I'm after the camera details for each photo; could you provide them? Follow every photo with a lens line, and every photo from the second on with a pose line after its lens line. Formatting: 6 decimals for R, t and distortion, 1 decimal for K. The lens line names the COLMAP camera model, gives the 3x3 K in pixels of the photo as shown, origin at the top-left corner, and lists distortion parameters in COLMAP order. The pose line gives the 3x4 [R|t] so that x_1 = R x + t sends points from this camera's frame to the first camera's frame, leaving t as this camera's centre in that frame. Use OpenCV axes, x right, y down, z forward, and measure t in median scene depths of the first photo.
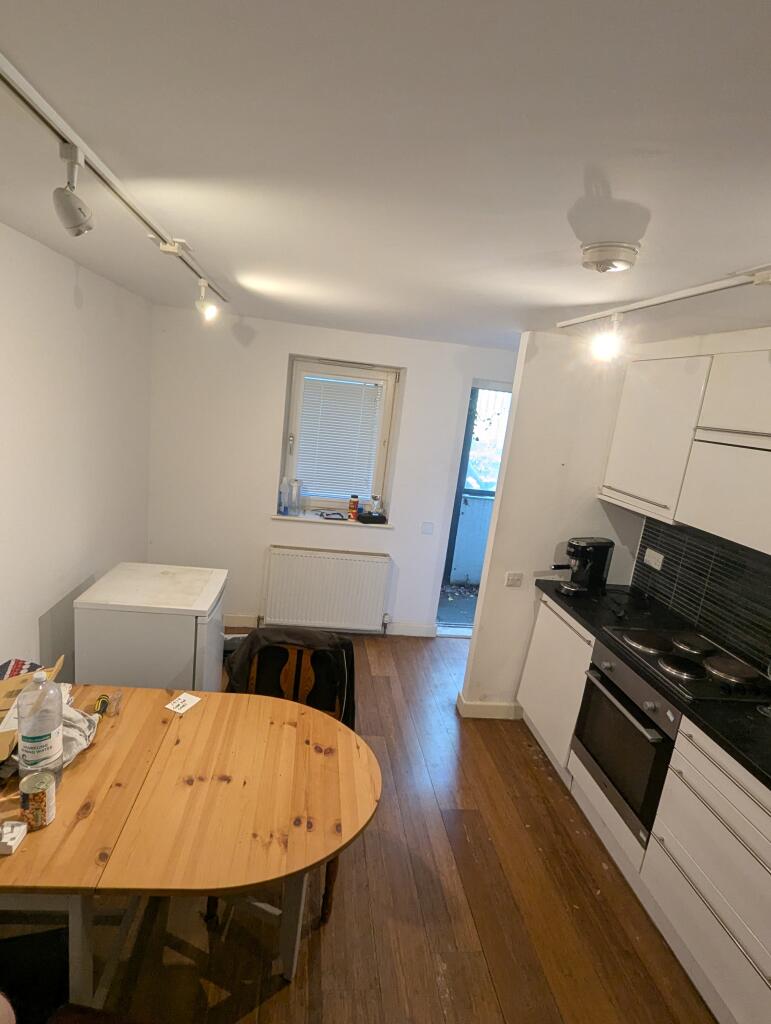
lens RADIAL K [[525.6, 0, 385.5], [0, 525.6, 512.0], [0, 0, 1]] dist [-0.002583, -0.000157]
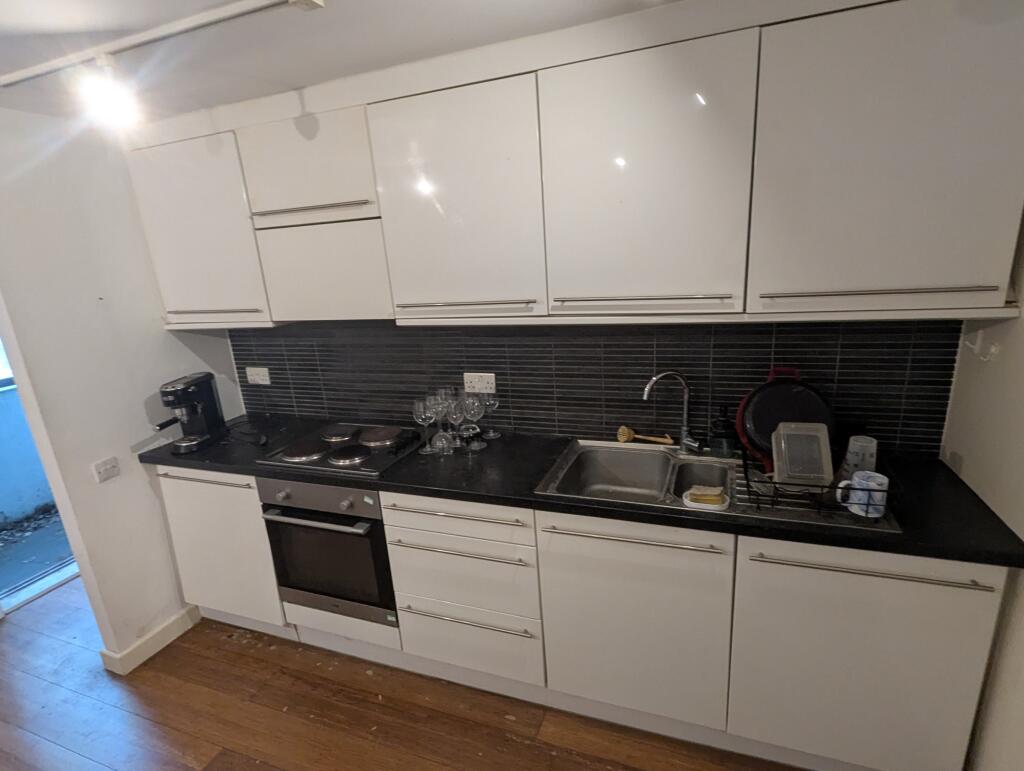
lens RADIAL K [[525.6, 0, 513.0], [0, 525.6, 398.2], [0, 0, 1]] dist [-0.002583, -0.000157]
pose [[0.469219, -0.386789, 0.793869, -0.030991], [0.309142, 0.914037, 0.262618, 0.024220], [-0.827203, 0.122193, 0.548456, 0.142875]]
